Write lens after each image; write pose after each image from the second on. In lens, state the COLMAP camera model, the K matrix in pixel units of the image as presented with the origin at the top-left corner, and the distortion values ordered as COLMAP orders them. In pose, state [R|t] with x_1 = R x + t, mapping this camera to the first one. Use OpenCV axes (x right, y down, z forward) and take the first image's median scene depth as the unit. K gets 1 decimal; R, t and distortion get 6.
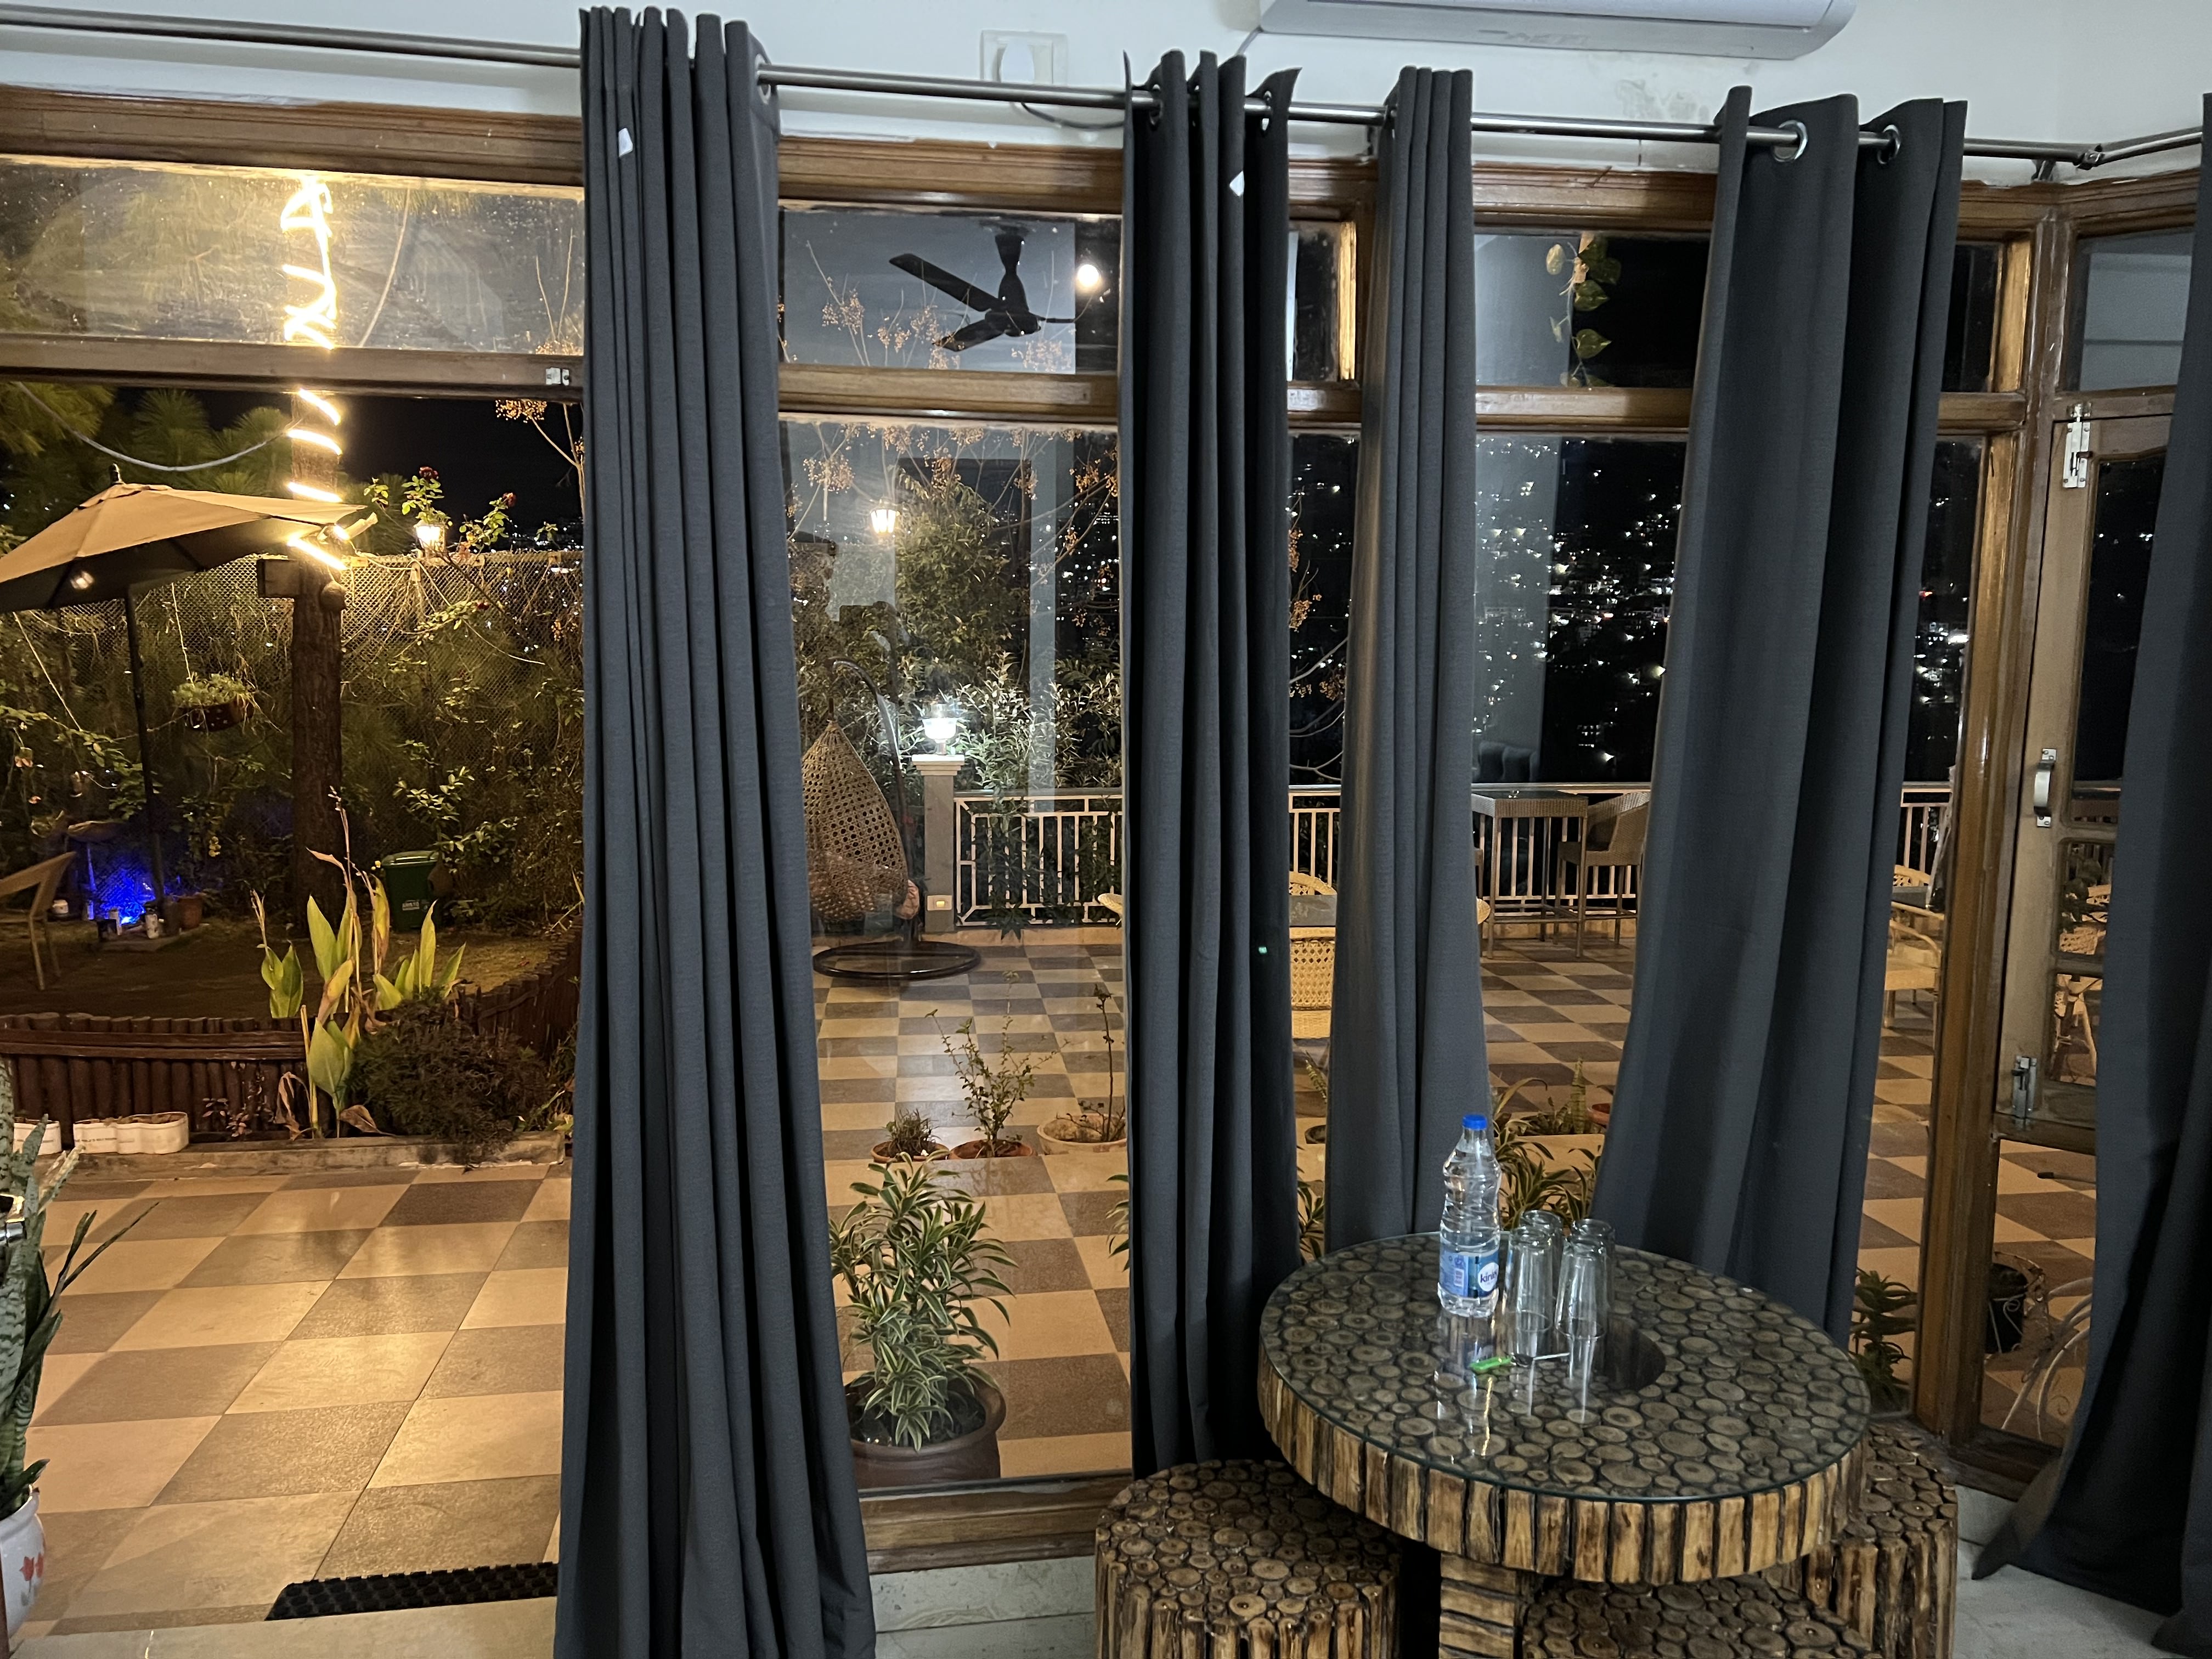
lens RADIAL K [[1679.5, 0, 1097.3], [0, 1679.5, 833.2], [0, 0, 1]] dist [0.041722, -0.000520]
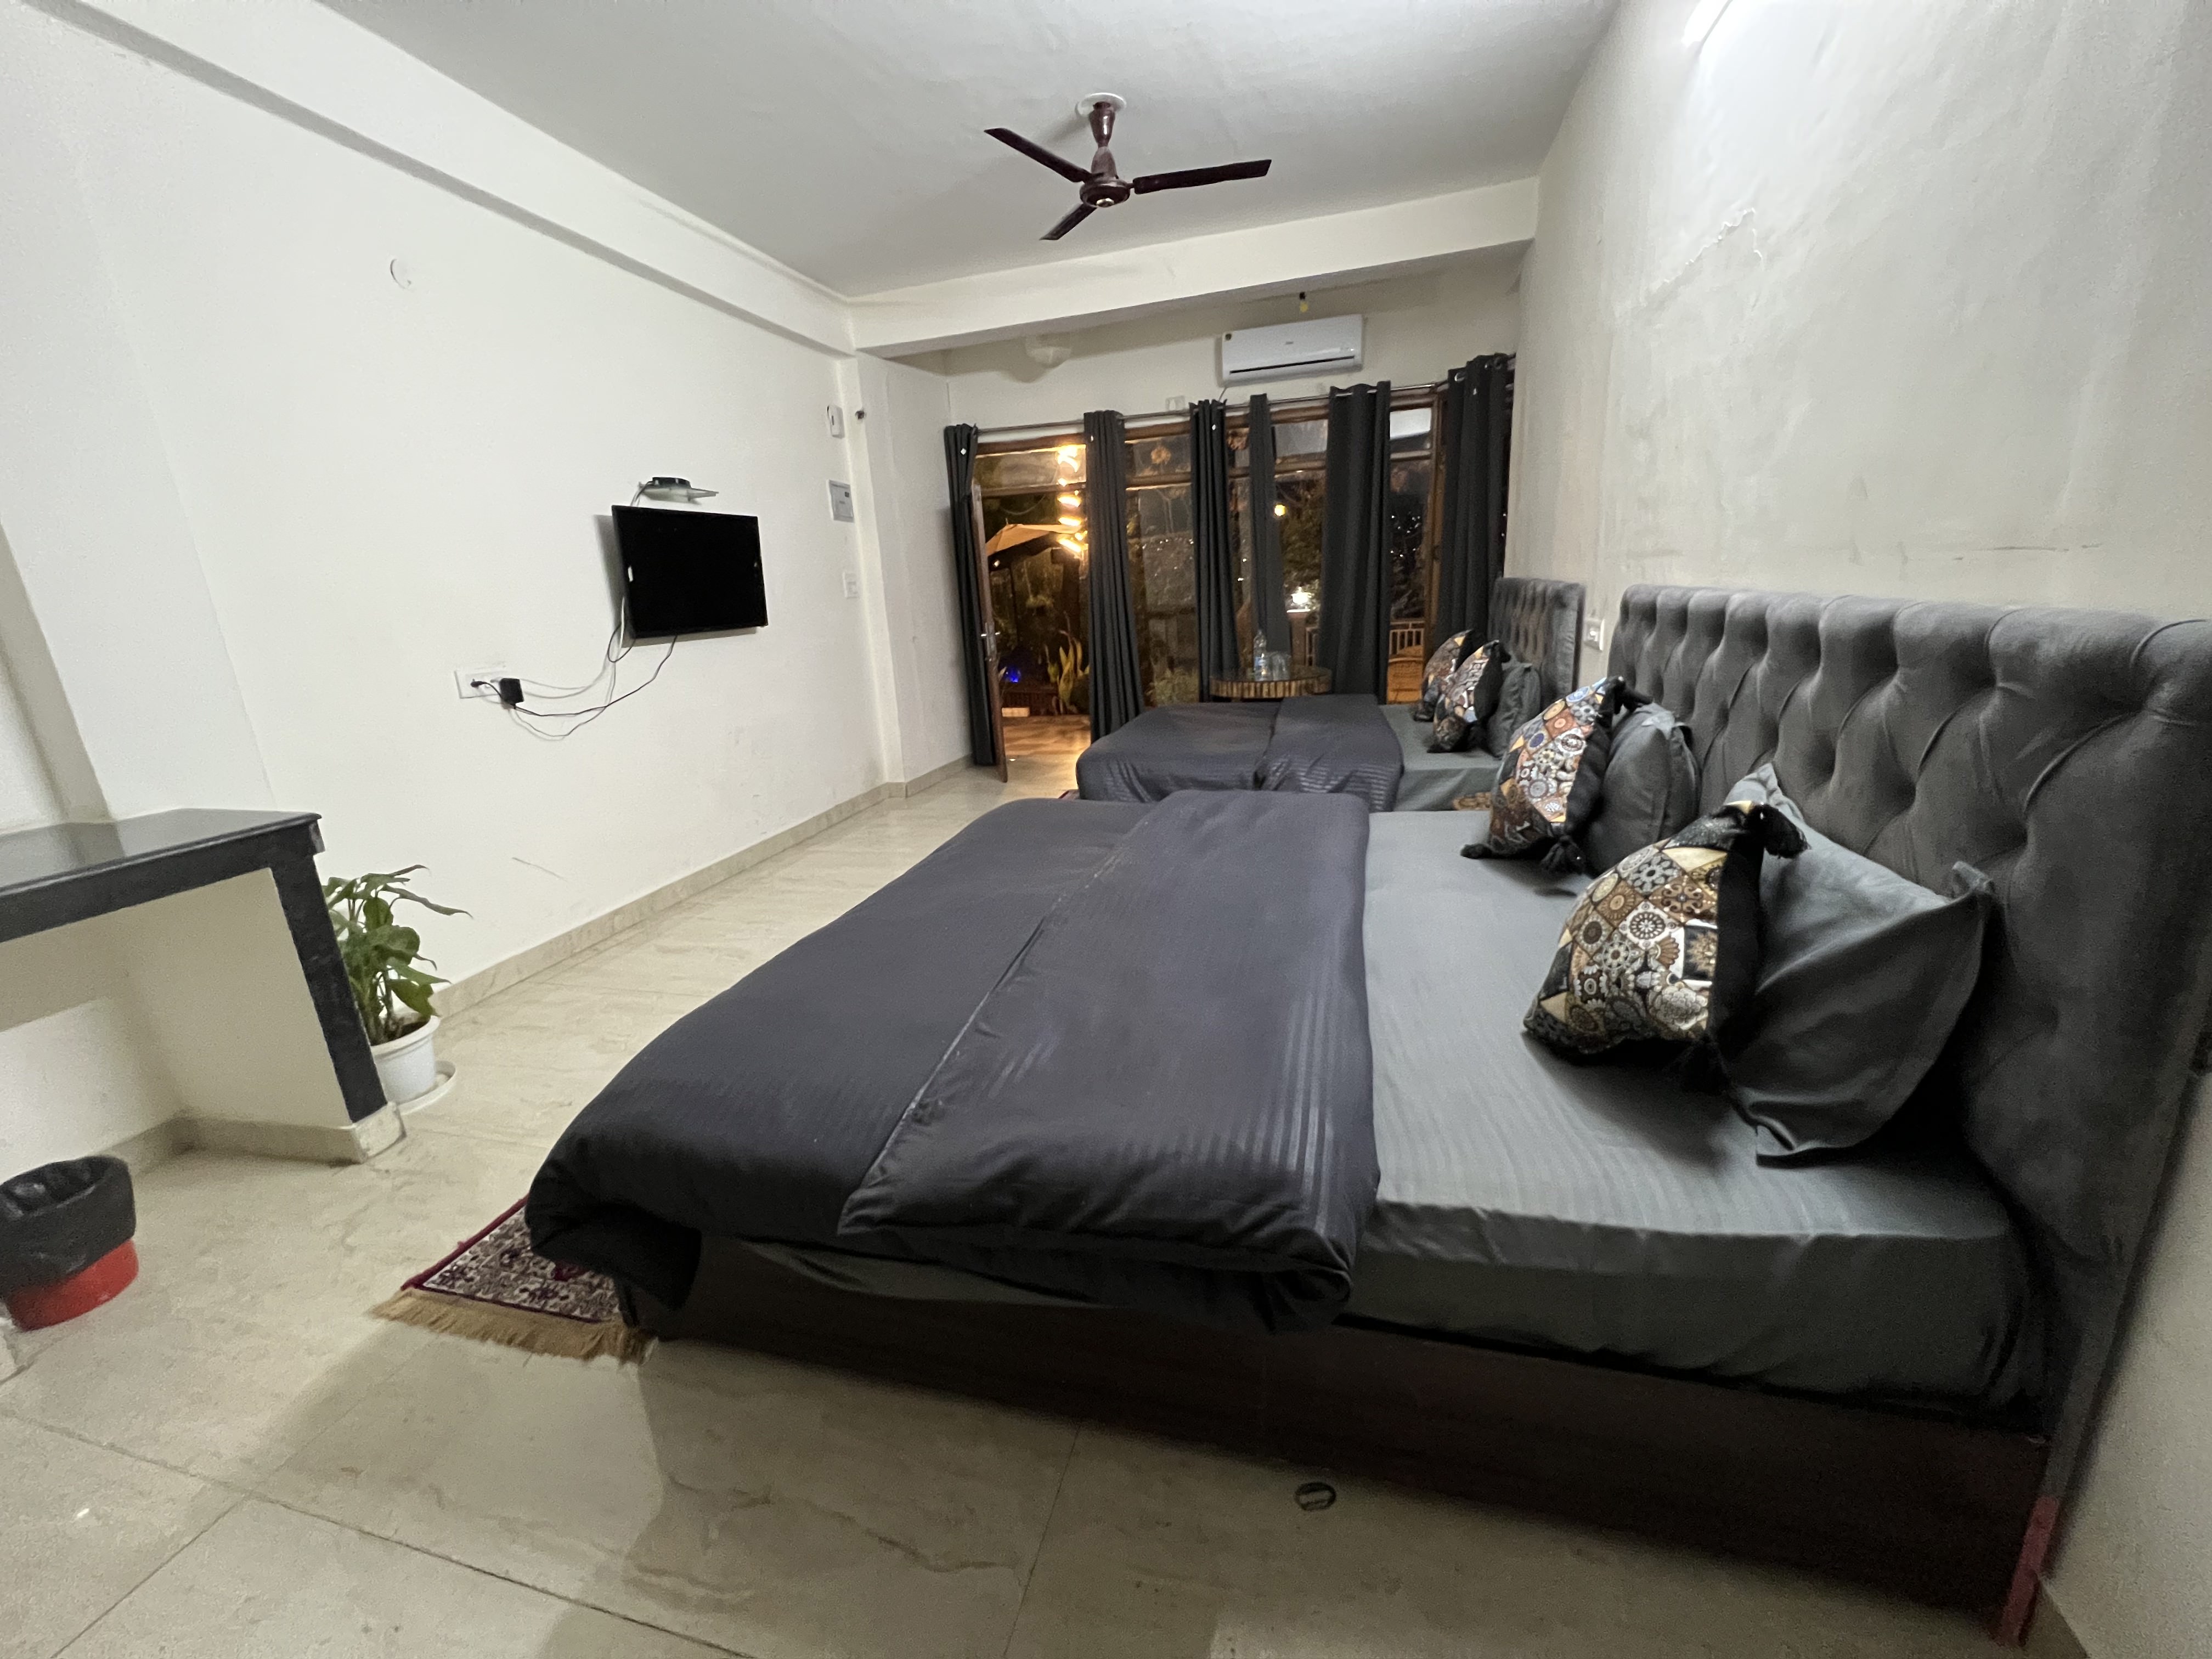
lens RADIAL K [[892.3, 0, 1107.8], [0, 892.3, 835.7], [0, 0, 1]] dist [-0.003384, -0.000242]
pose [[0.916231, 0.055272, -0.396819, 0.180266], [0.005386, 0.988650, 0.150142, 0.078130], [0.400614, -0.139702, 0.905534, -0.320760]]
